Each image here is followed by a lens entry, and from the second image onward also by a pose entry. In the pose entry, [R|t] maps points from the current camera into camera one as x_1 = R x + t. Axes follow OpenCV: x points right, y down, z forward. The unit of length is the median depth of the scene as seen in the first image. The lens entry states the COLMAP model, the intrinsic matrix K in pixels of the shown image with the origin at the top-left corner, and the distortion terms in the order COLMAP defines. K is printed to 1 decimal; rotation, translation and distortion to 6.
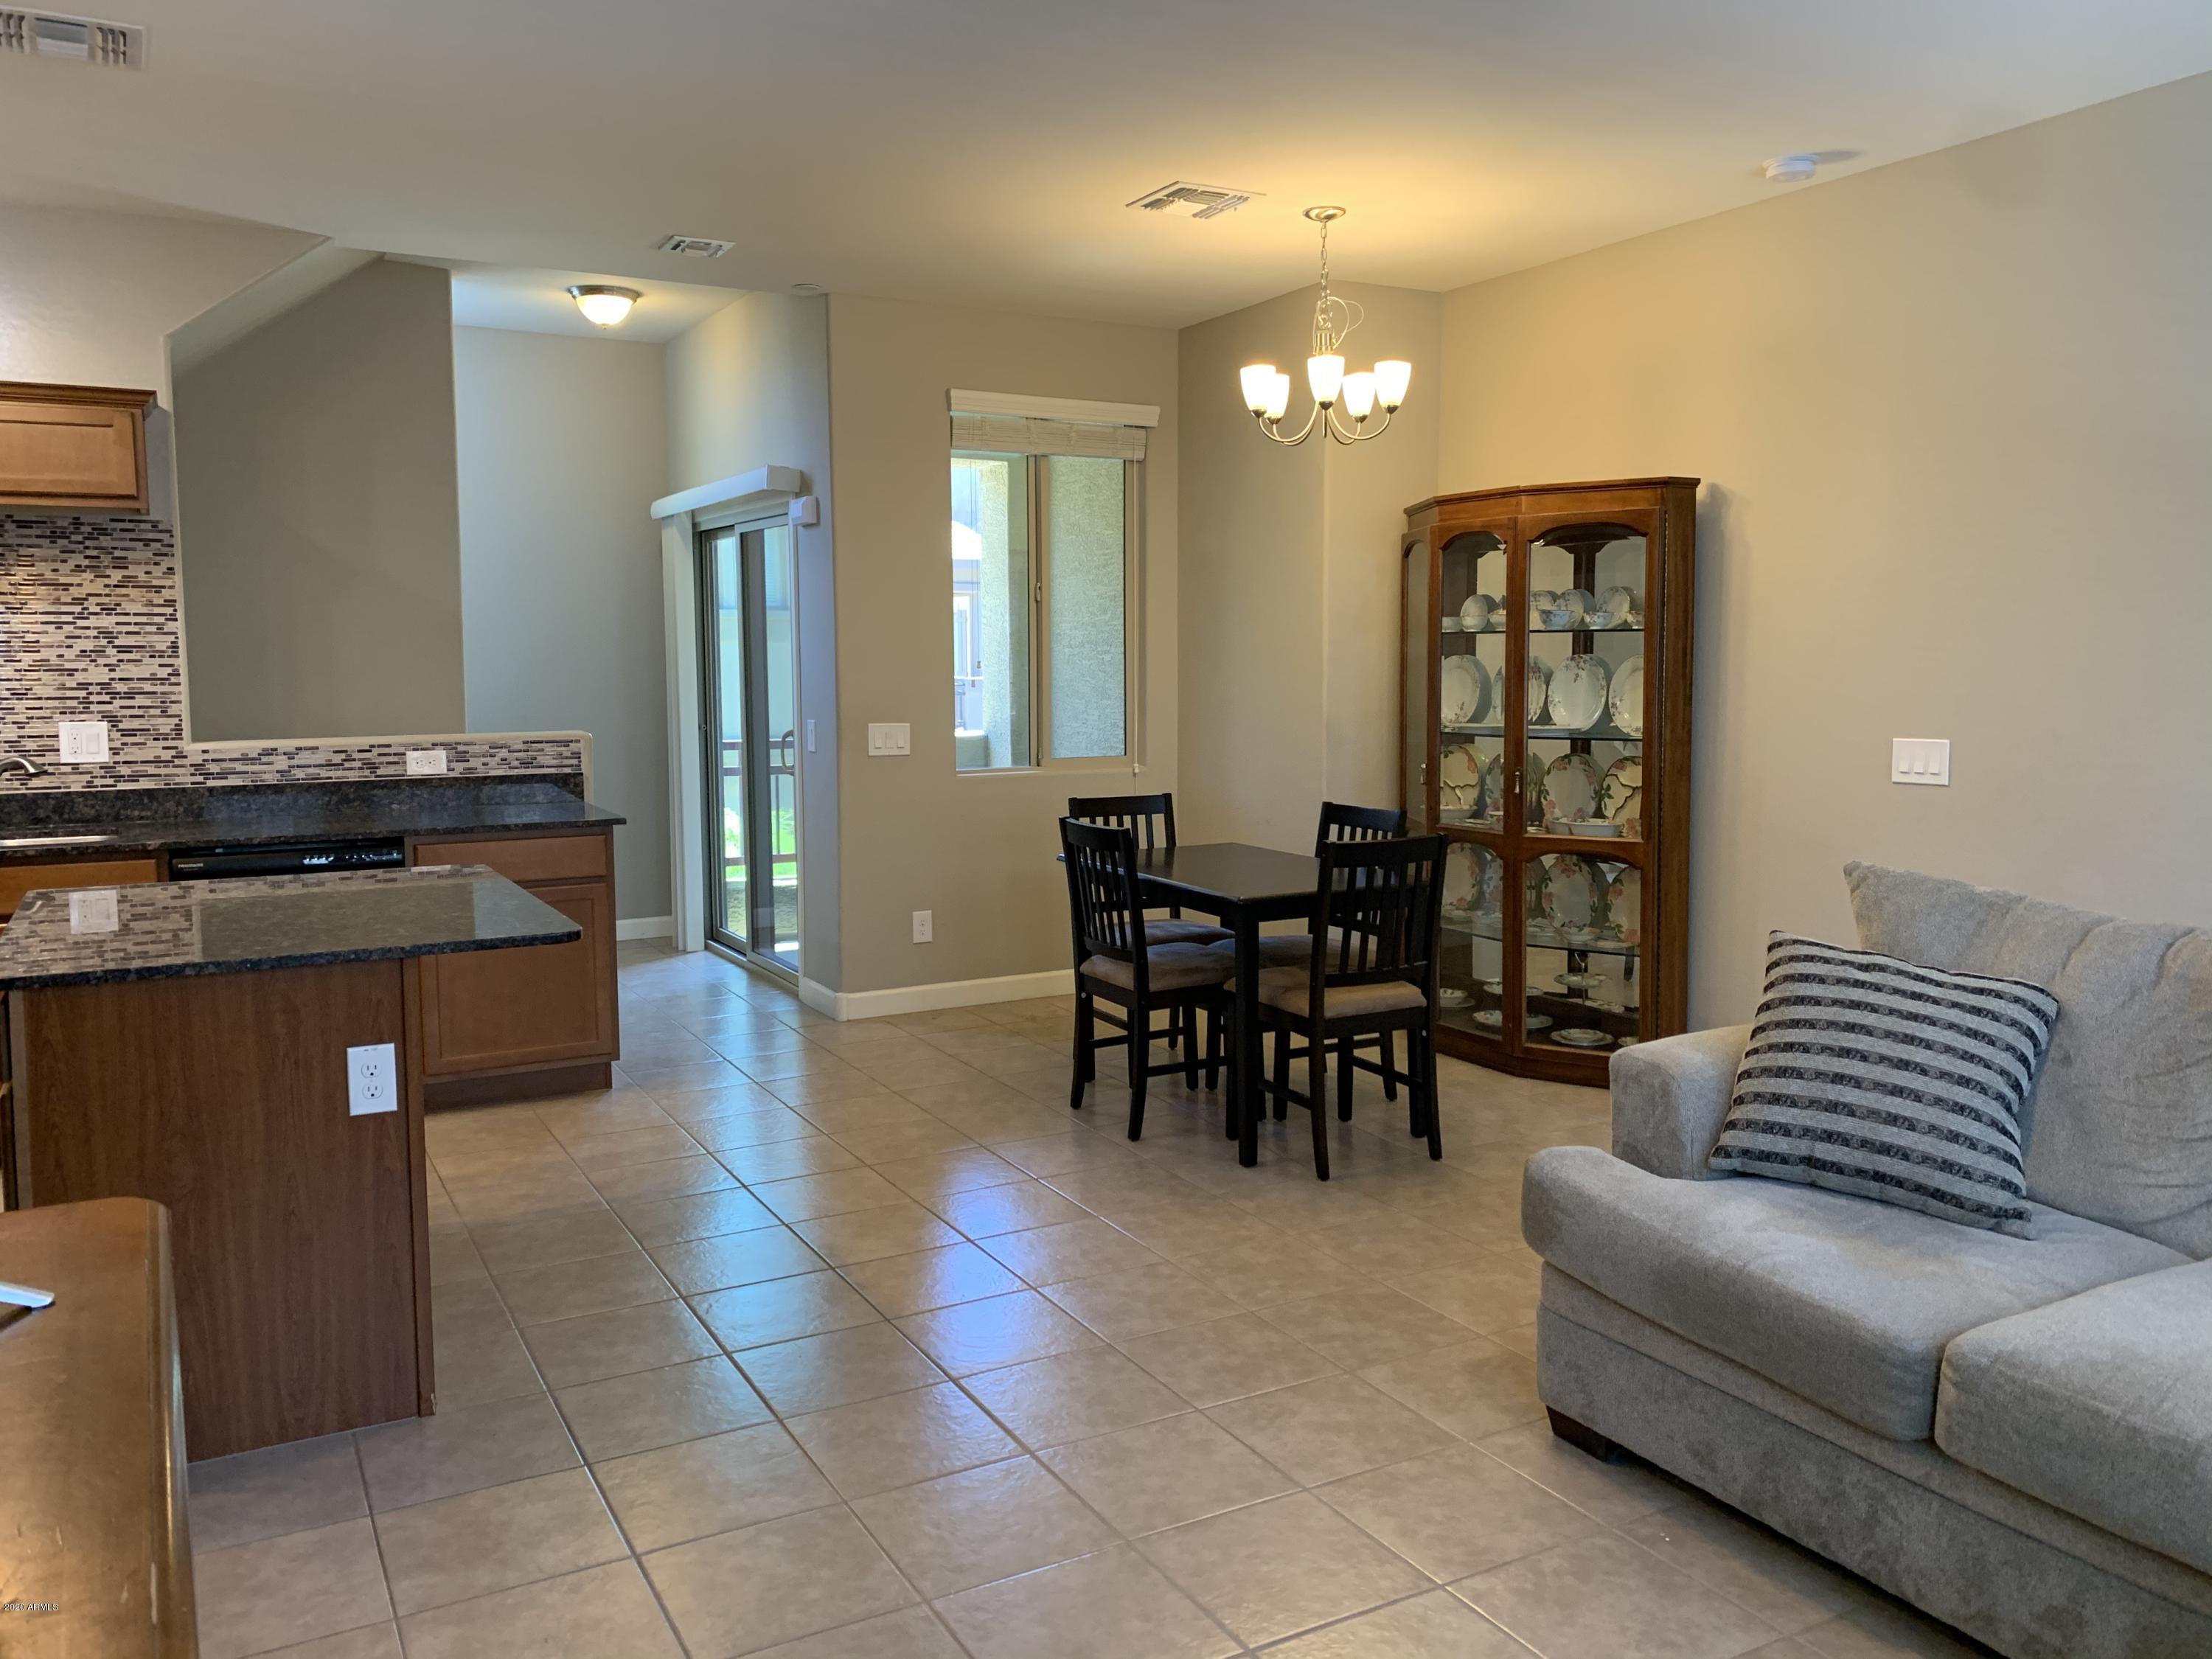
lens RADIAL K [[1685.7, 0, 1095.8], [0, 1685.7, 808.3], [0, 0, 1]] dist [0.068798, -0.100732]
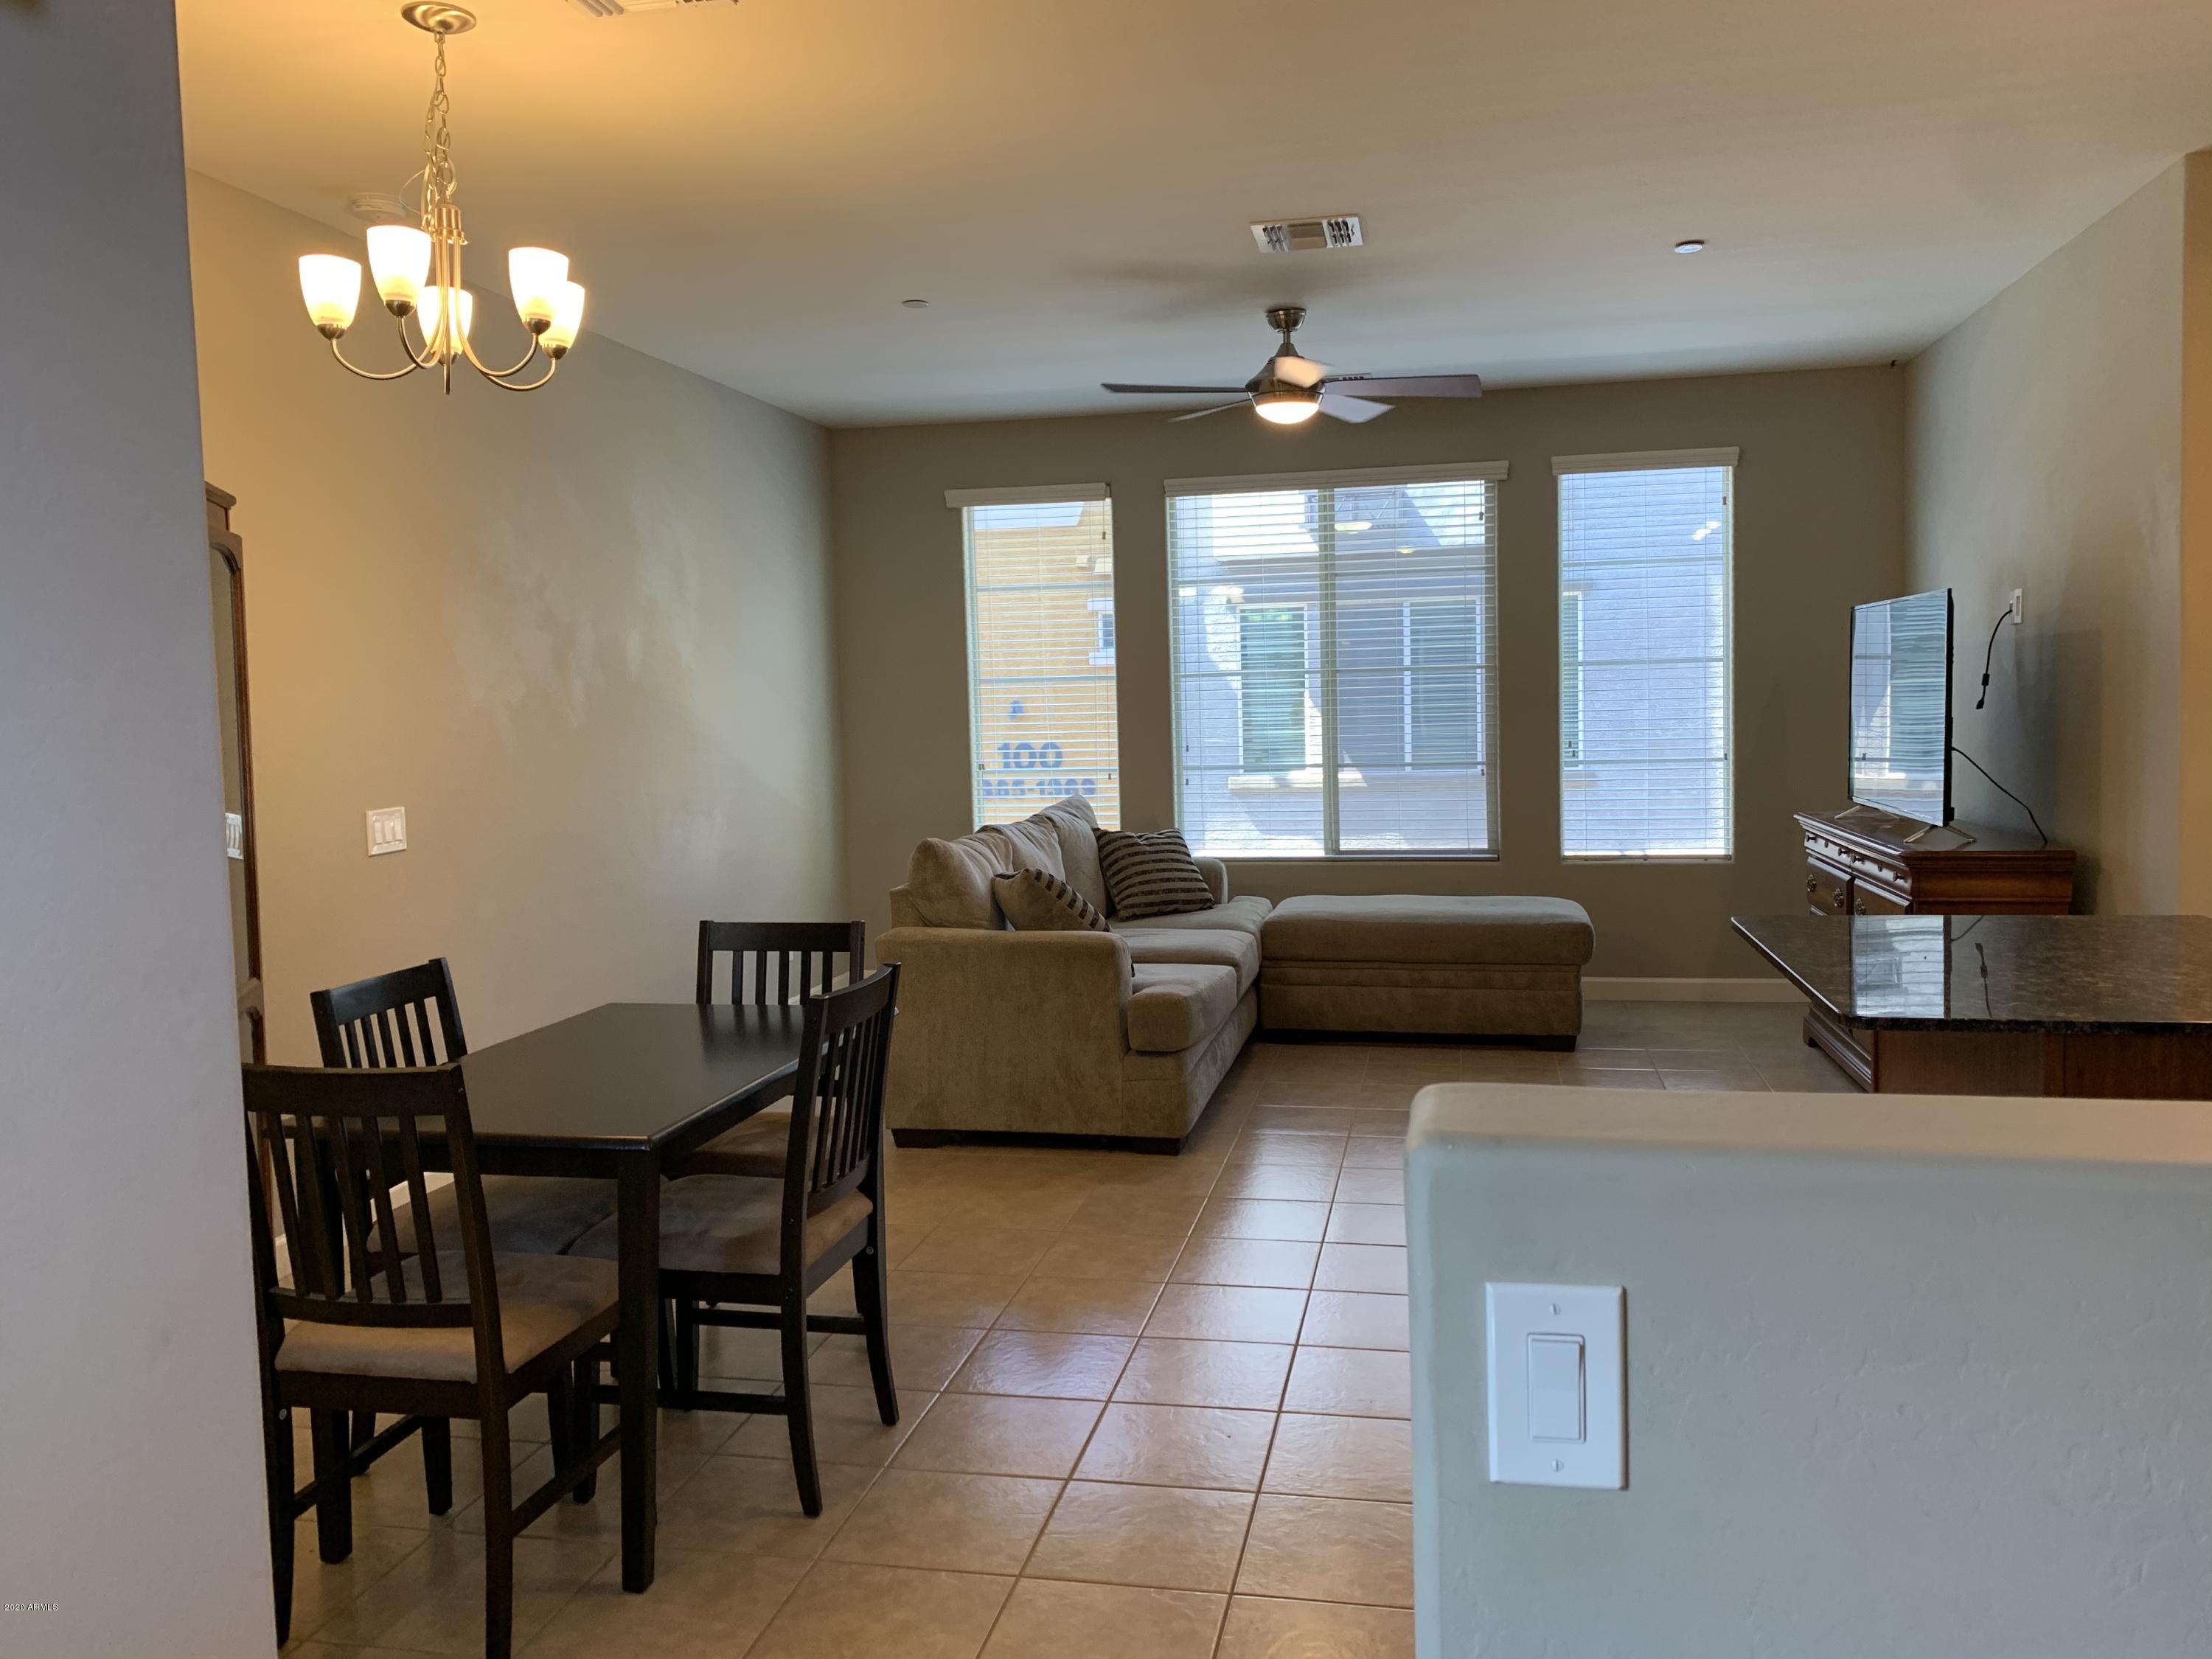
lens RADIAL K [[1685.7, 0, 1119.1], [0, 1685.7, 791.2], [0, 0, 1]] dist [0.068798, -0.100732]
pose [[-0.765018, -0.010080, 0.643929, -0.450934], [0.088761, 0.988685, 0.120930, -0.119891], [-0.637862, 0.149670, -0.755467, 1.318299]]
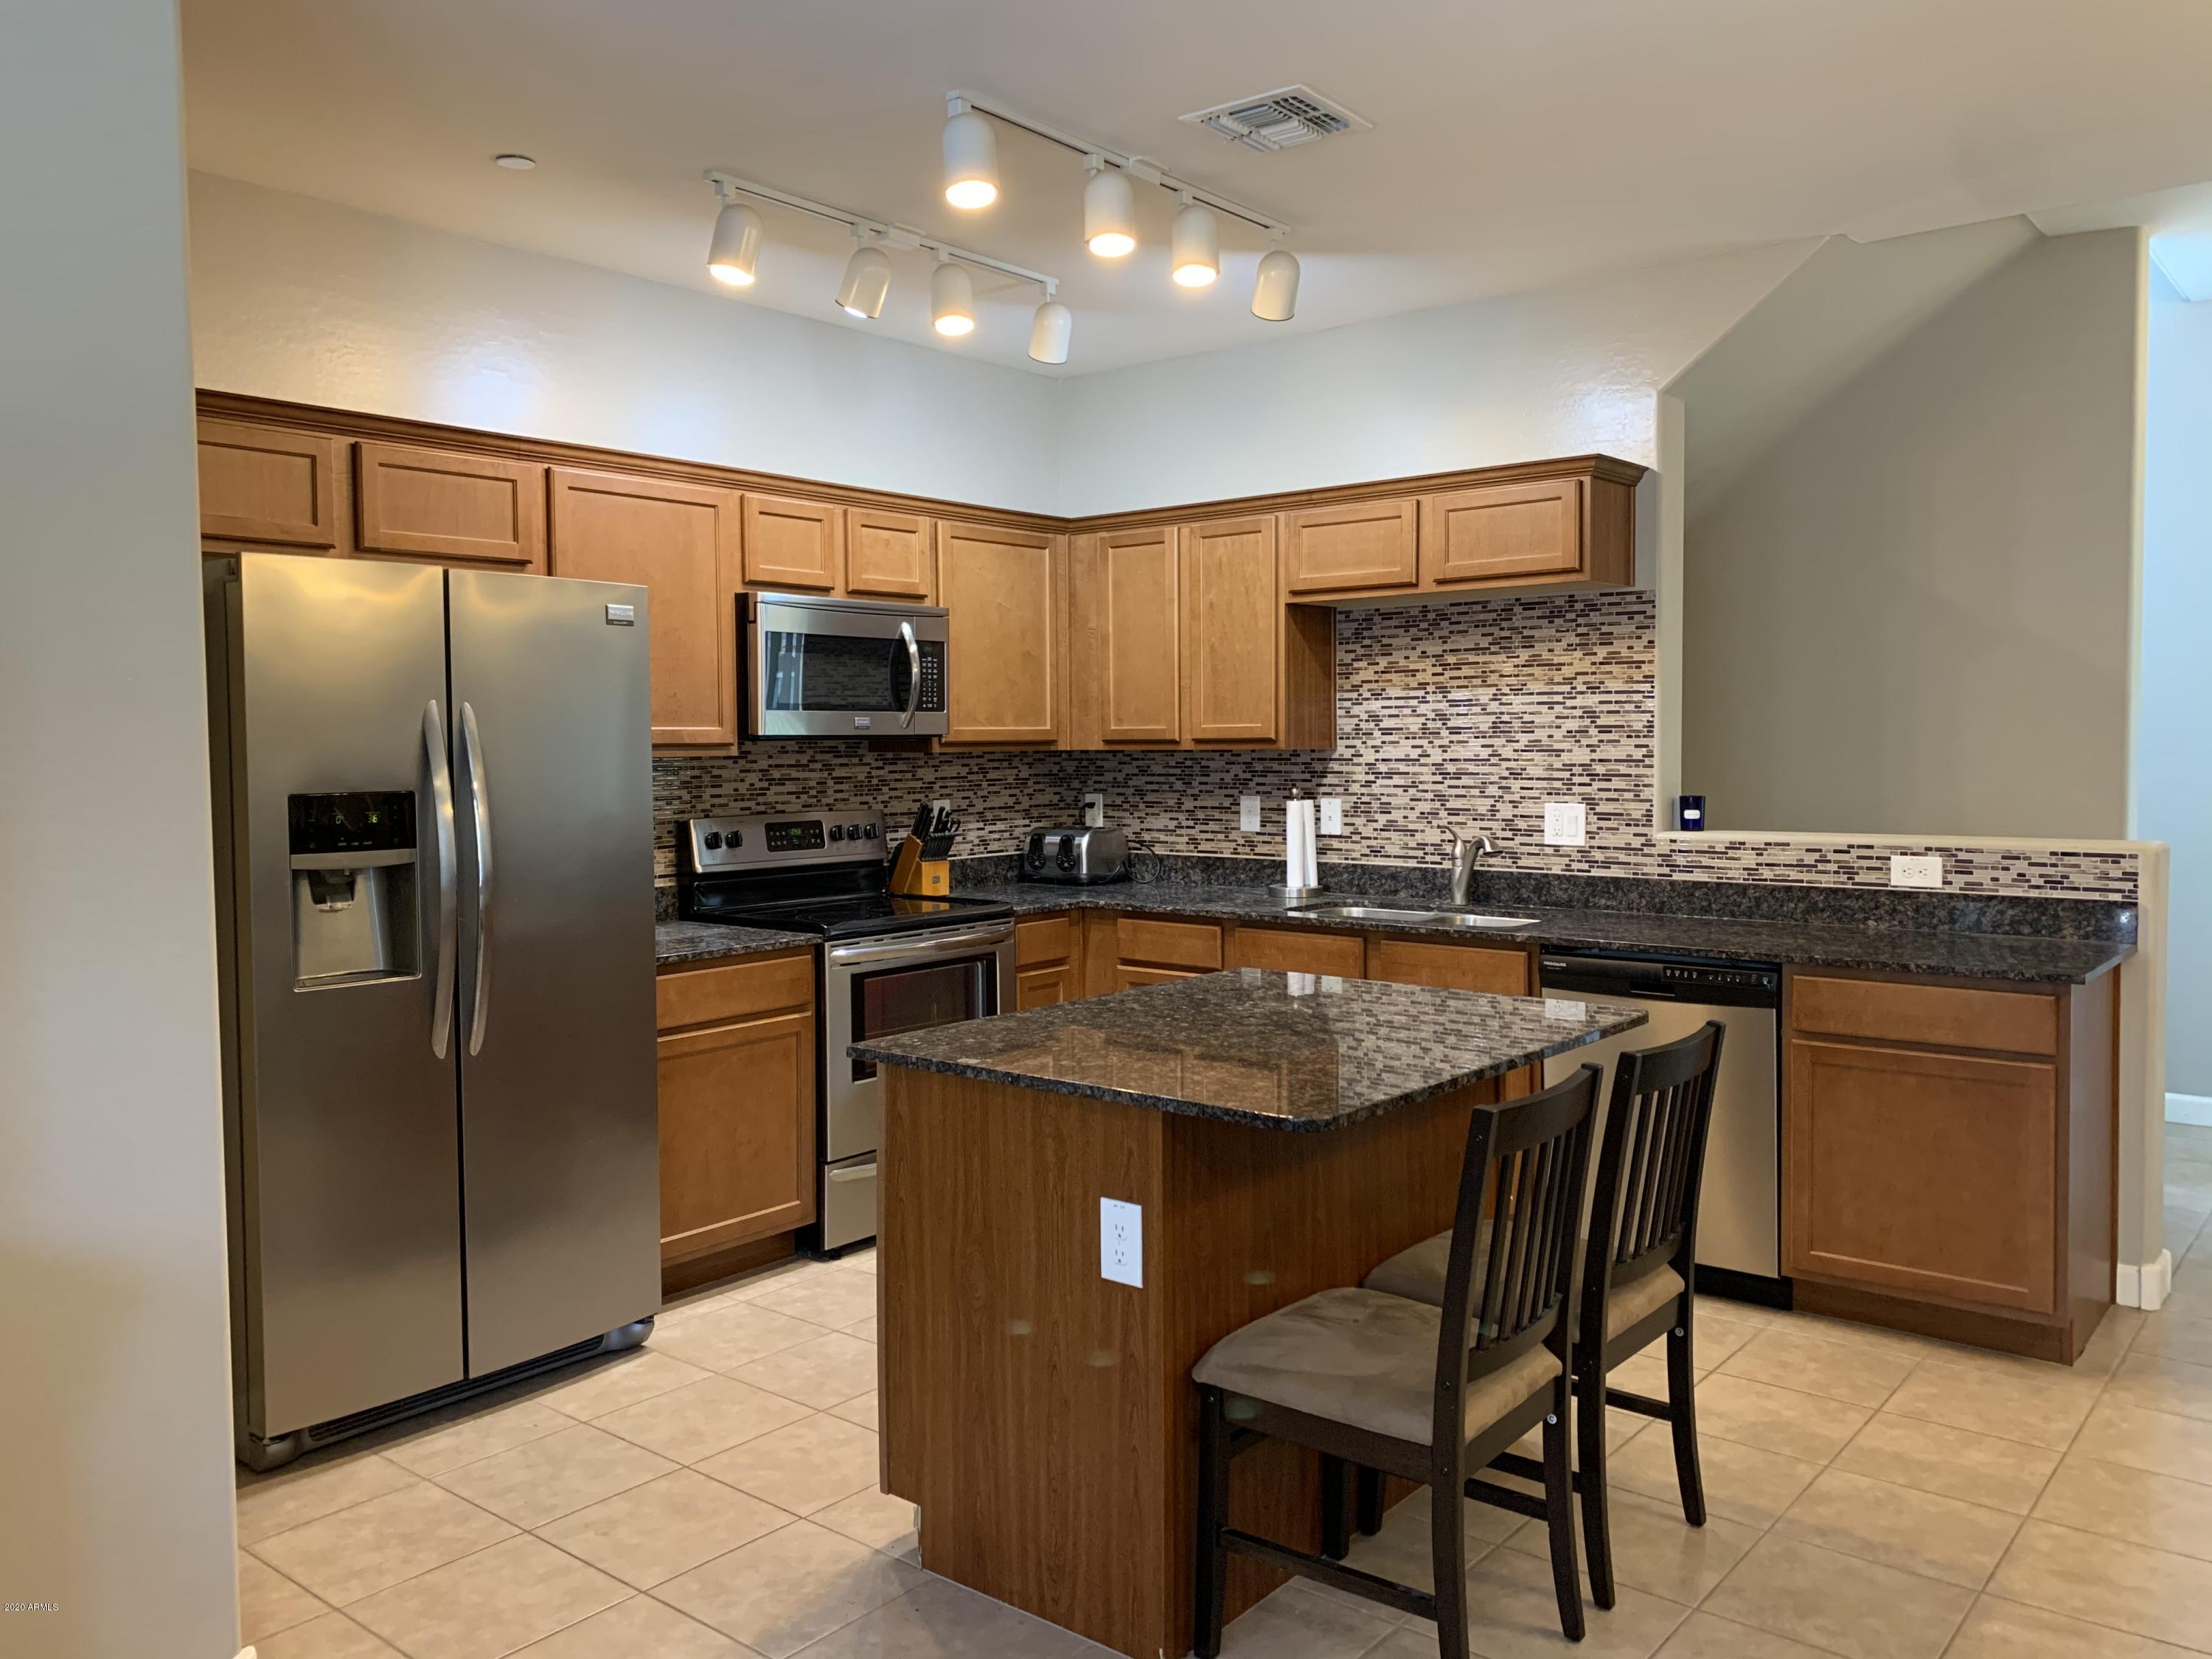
lens RADIAL K [[1685.7, 0, 1100.1], [0, 1685.7, 816.5], [0, 0, 1]] dist [0.068798, -0.100732]
pose [[0.379879, 0.046626, -0.923861, 0.201076], [-0.079106, 0.996708, 0.017775, -0.039246], [0.921648, 0.066330, 0.382316, 0.381642]]
